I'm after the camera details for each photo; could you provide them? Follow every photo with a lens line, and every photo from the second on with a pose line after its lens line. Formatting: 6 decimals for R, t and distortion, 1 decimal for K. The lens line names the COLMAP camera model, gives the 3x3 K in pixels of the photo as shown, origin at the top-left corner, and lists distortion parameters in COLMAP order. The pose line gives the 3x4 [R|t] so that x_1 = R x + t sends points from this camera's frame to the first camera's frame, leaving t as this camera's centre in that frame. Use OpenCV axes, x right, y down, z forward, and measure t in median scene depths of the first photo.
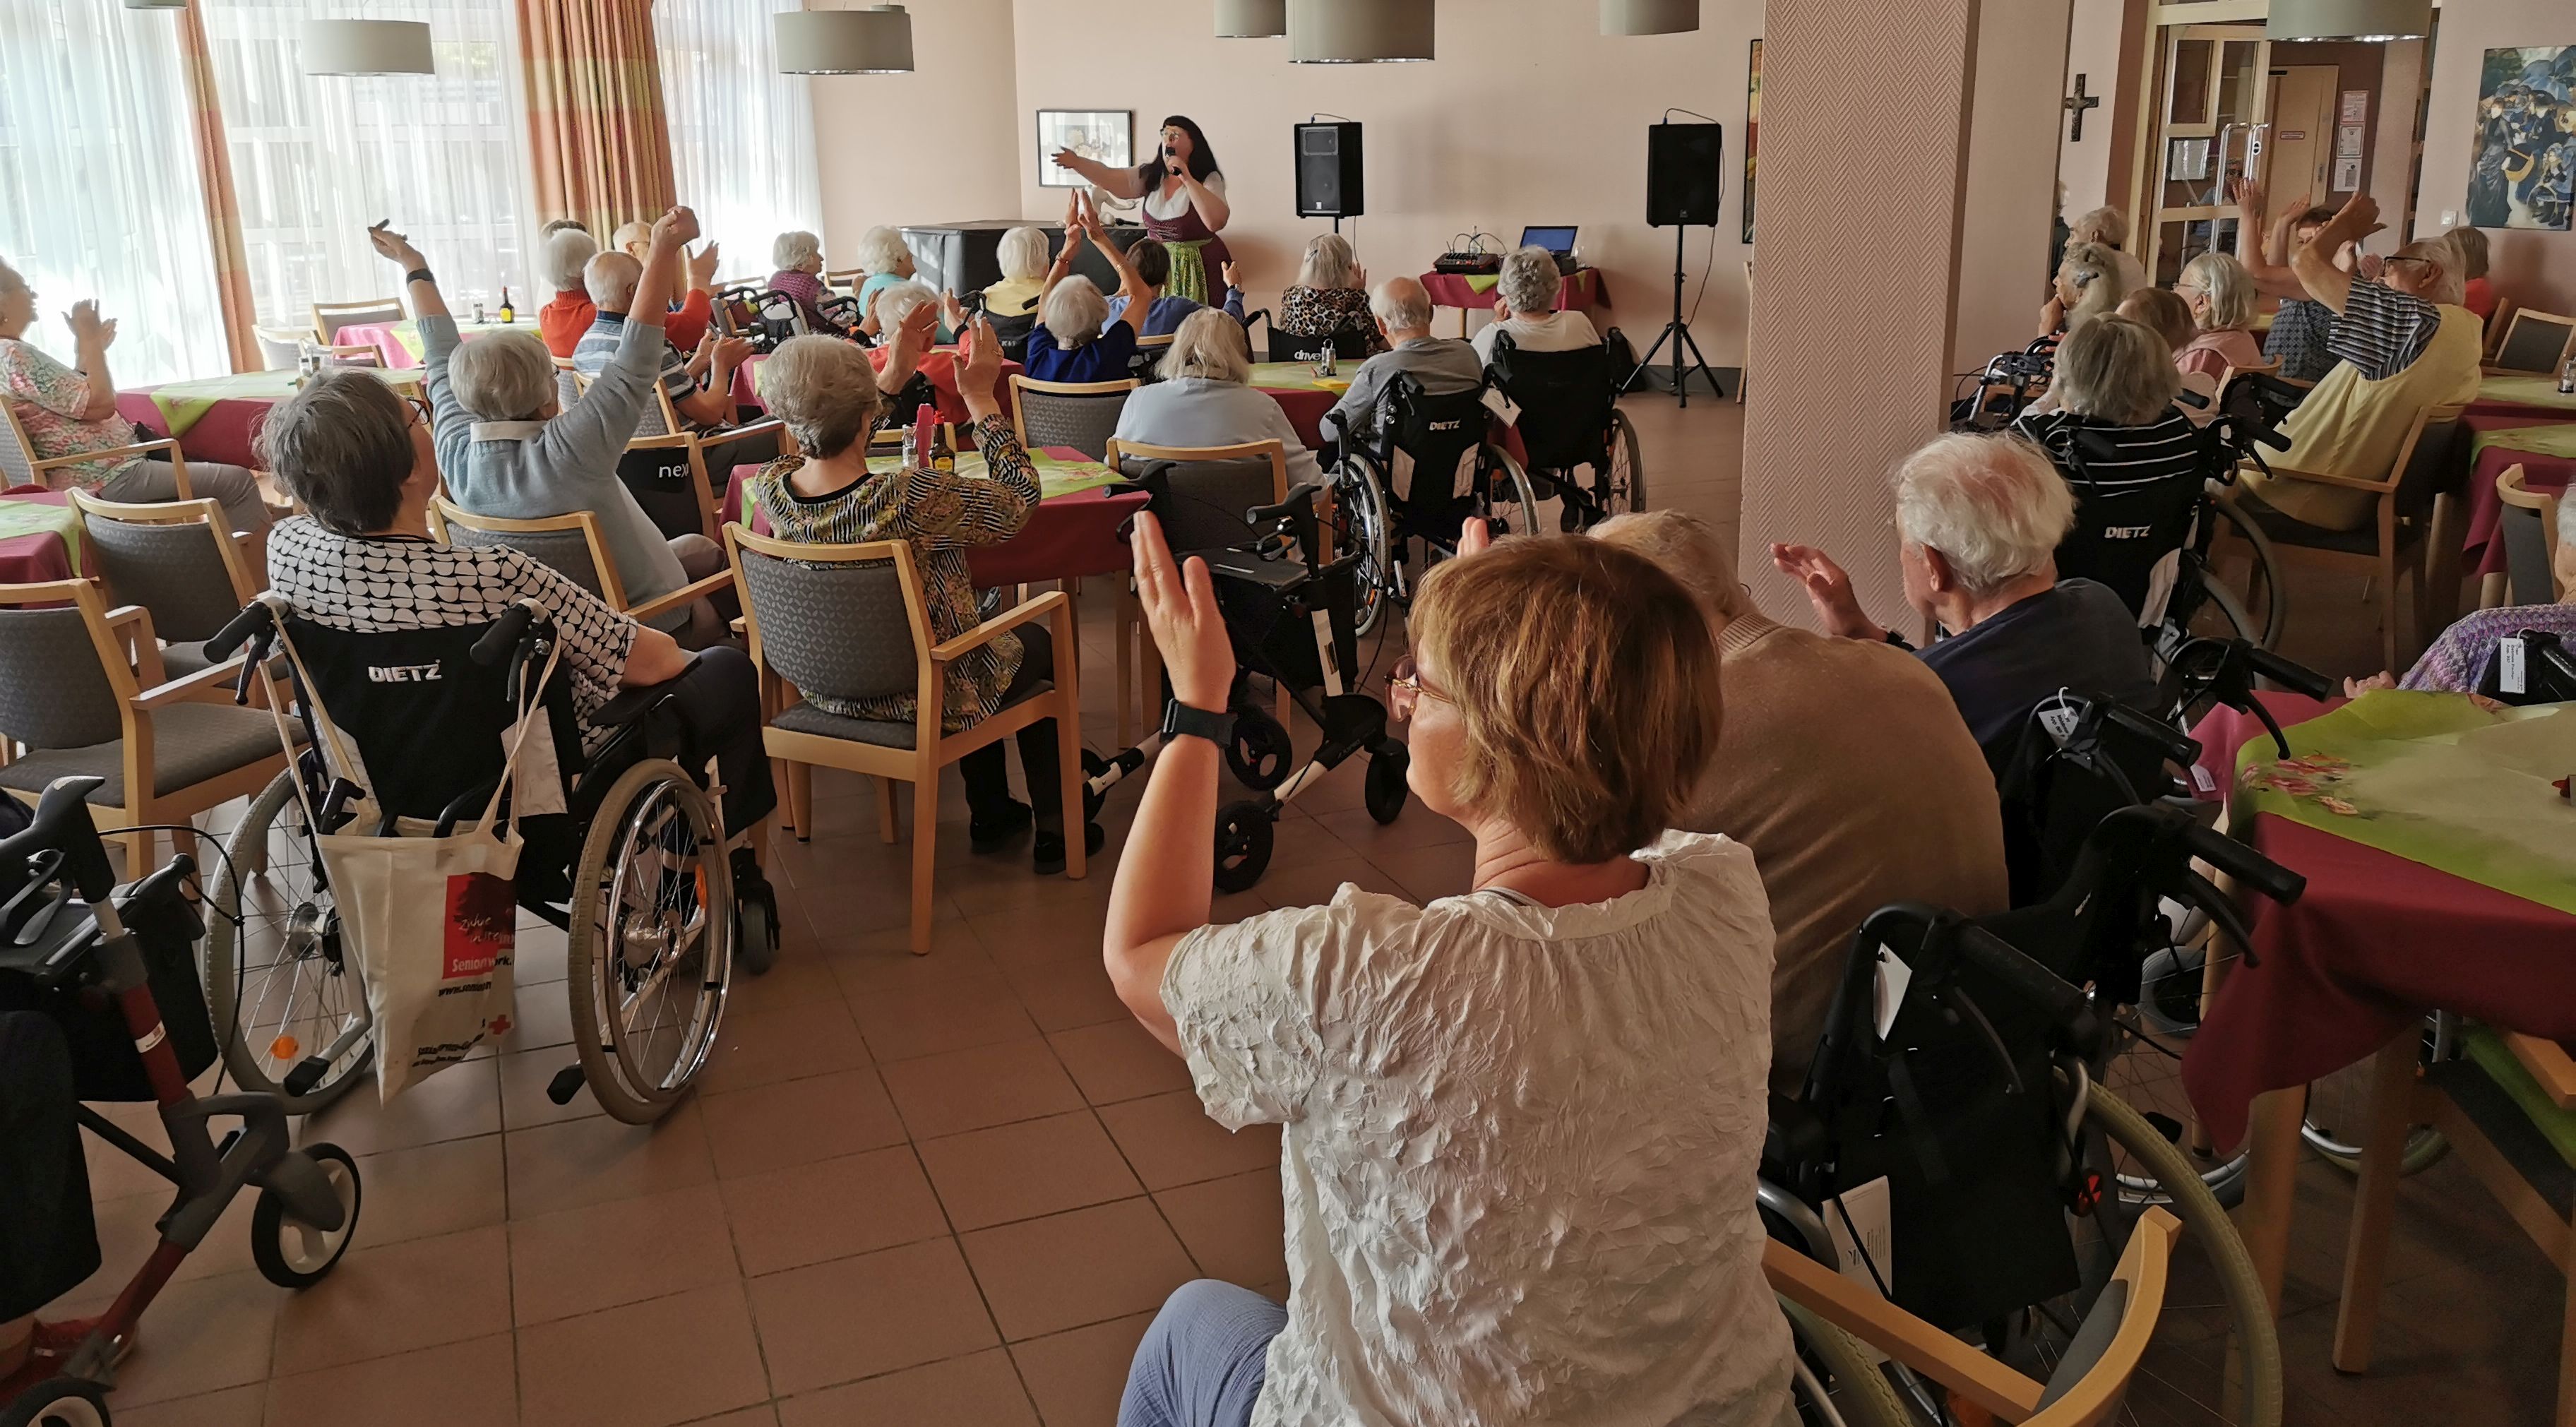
lens RADIAL K [[2010.4, 0, 1301.5], [0, 2010.4, 633.1], [0, 0, 1]] dist [0.032715, -0.044416]
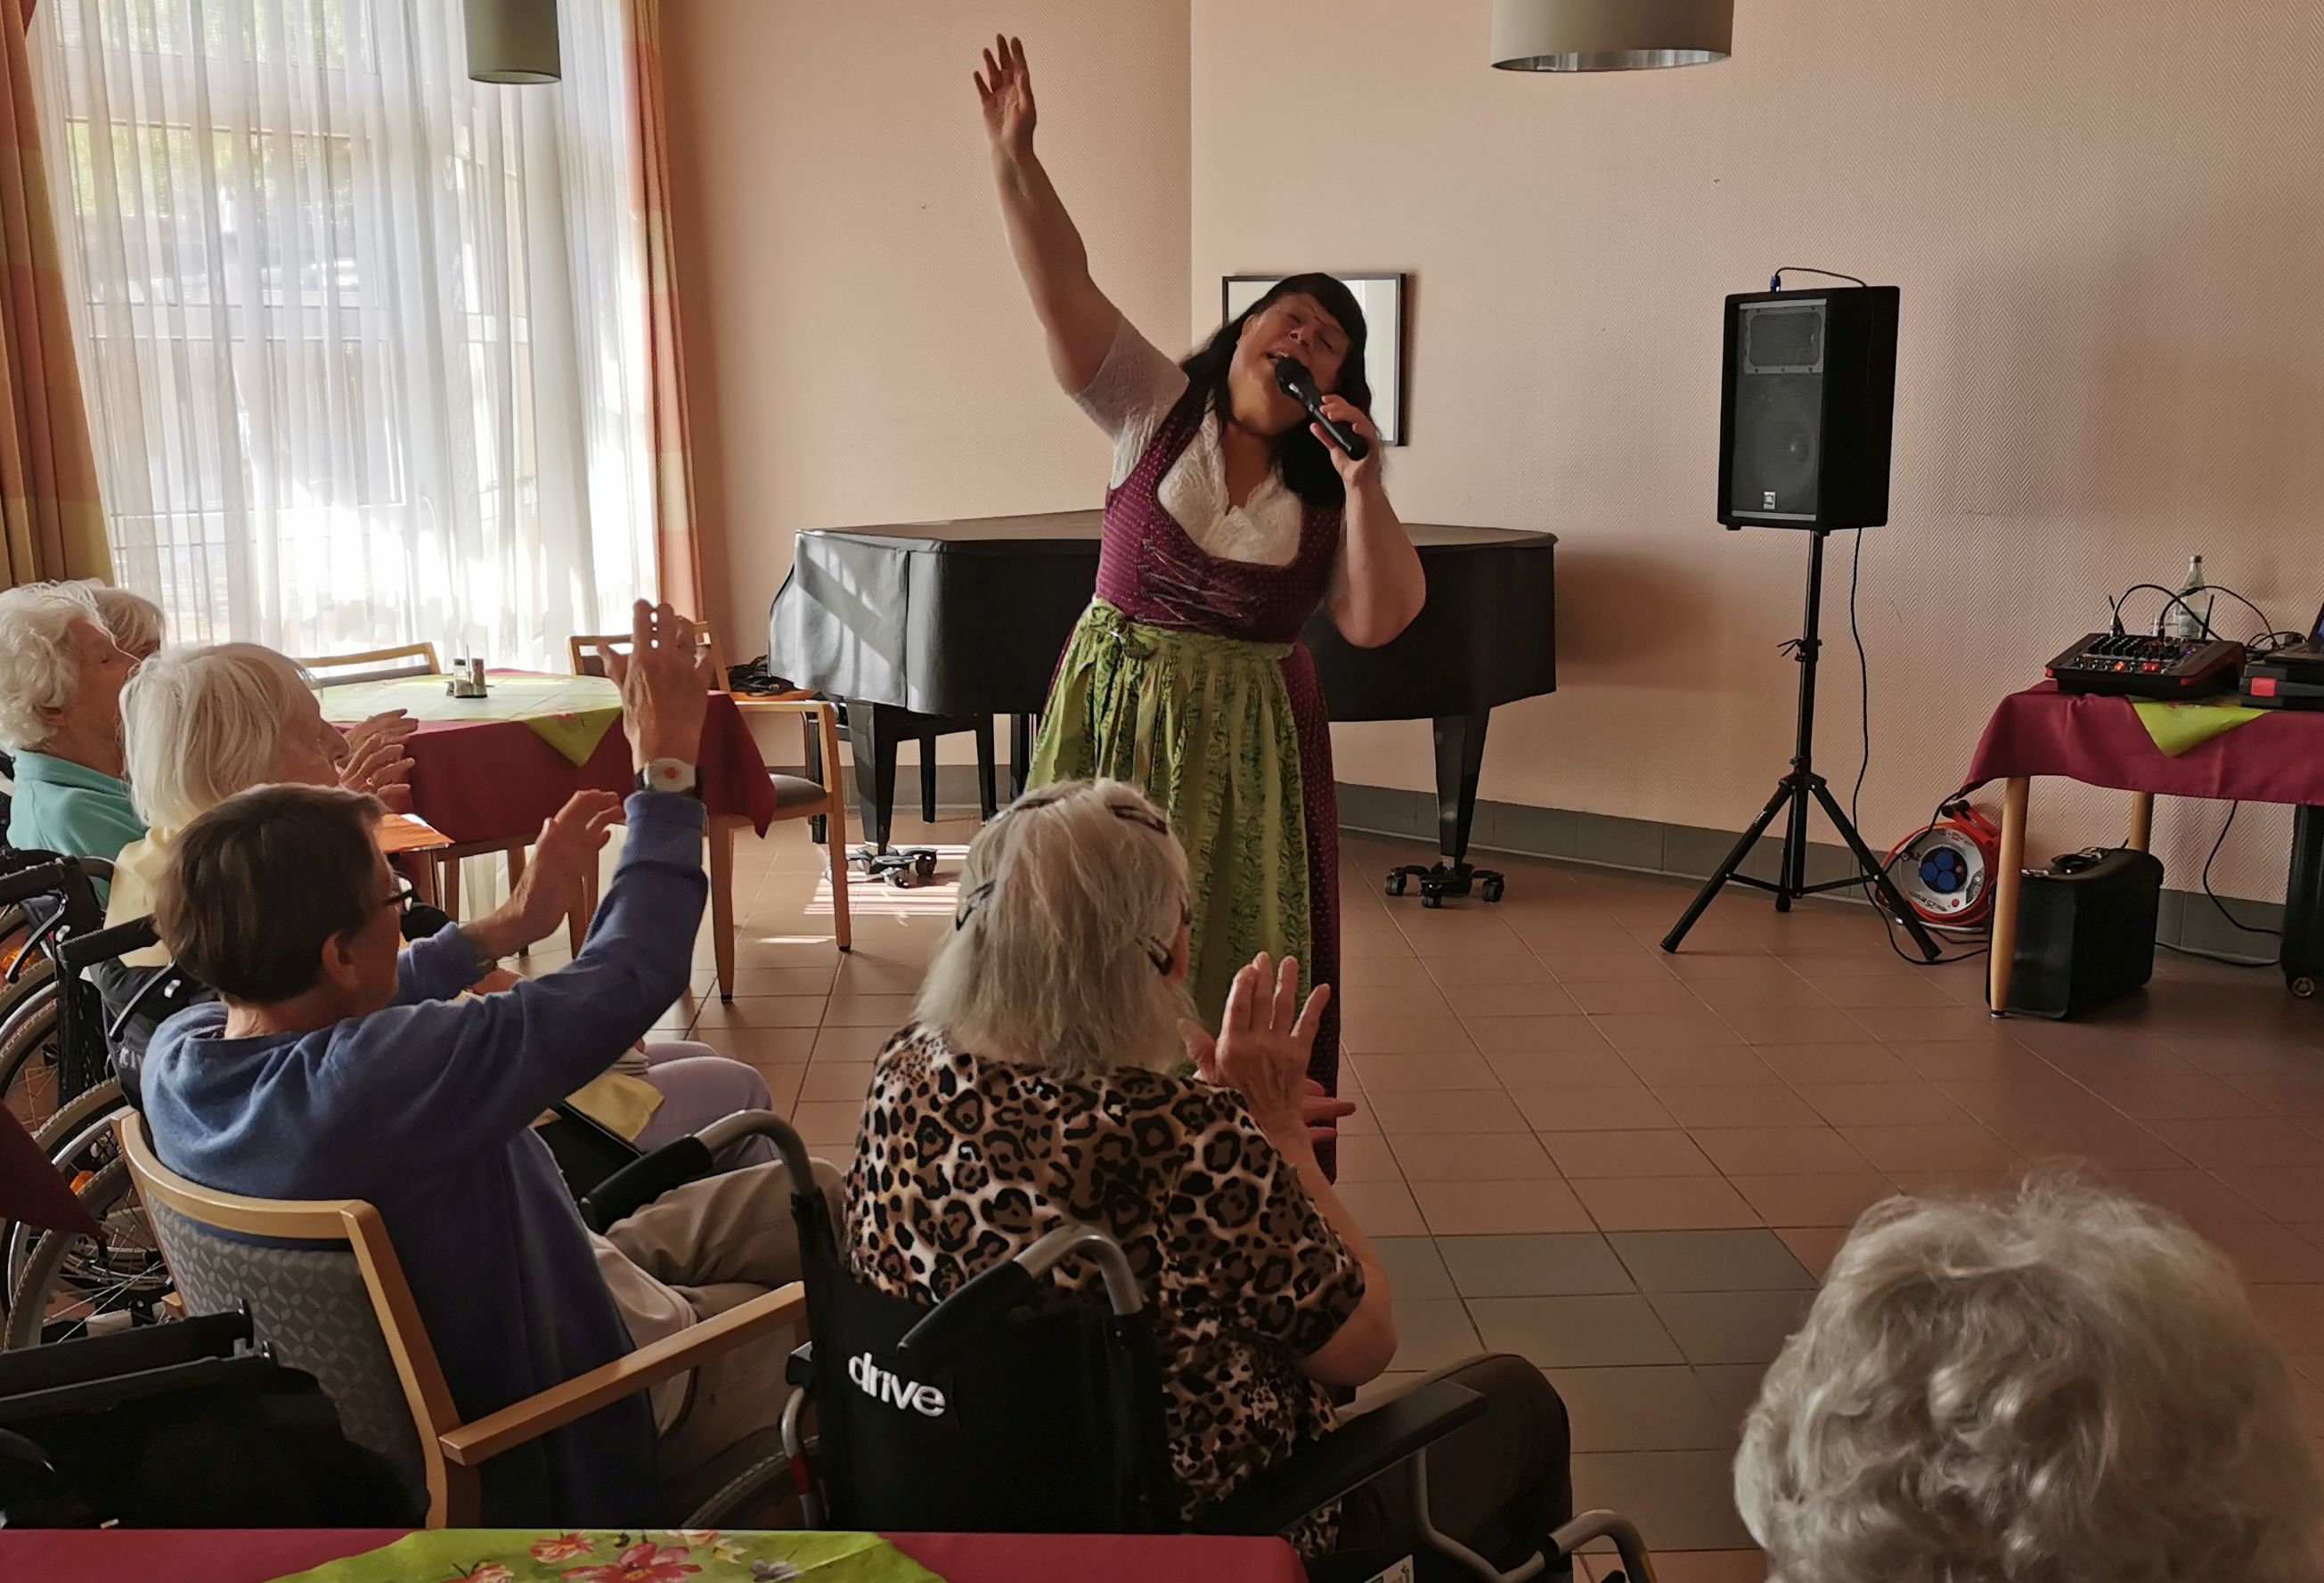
lens RADIAL K [[2475.6, 0, 1081.9], [0, 2475.6, 978.2], [0, 0, 1]] dist [0.020320, 0.000000]
pose [[0.929419, 0.086464, -0.358754, 0.117653], [-0.083663, 0.996220, 0.023357, -0.207257], [0.359417, 0.008306, 0.933140, 0.867362]]
